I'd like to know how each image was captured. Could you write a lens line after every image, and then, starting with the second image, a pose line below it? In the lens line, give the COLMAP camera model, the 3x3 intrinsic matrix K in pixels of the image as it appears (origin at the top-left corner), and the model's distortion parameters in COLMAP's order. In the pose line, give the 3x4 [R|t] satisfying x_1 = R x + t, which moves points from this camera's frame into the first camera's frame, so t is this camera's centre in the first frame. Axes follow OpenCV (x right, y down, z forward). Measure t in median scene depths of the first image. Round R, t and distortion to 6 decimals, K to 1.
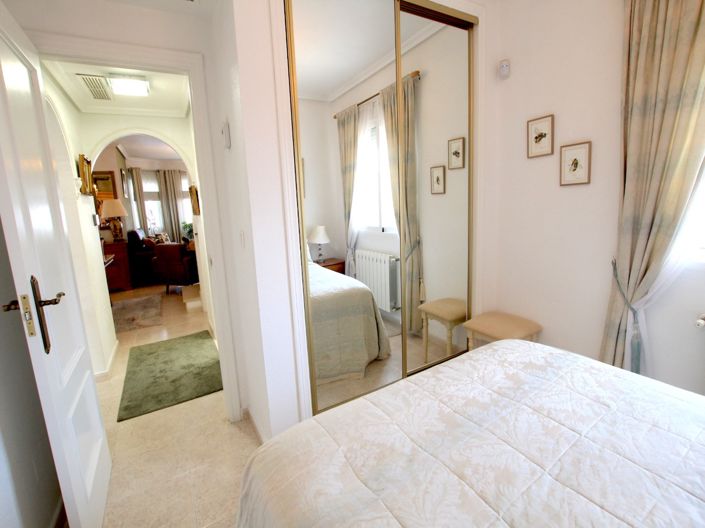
lens RADIAL K [[331.4, 0, 354.4], [0, 331.4, 250.5], [0, 0, 1]] dist [-0.027721, 0.000216]
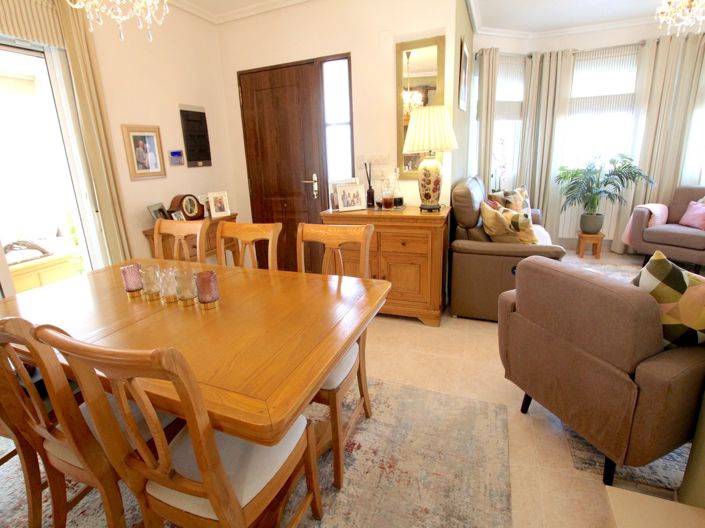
lens RADIAL K [[331.4, 0, 354.4], [0, 331.4, 250.5], [0, 0, 1]] dist [-0.027721, 0.000216]
pose [[0.612409, 0.250387, -0.749841, -0.366558], [-0.102527, 0.965662, 0.238718, -0.059273], [0.783864, -0.069314, 0.617051, 0.539658]]
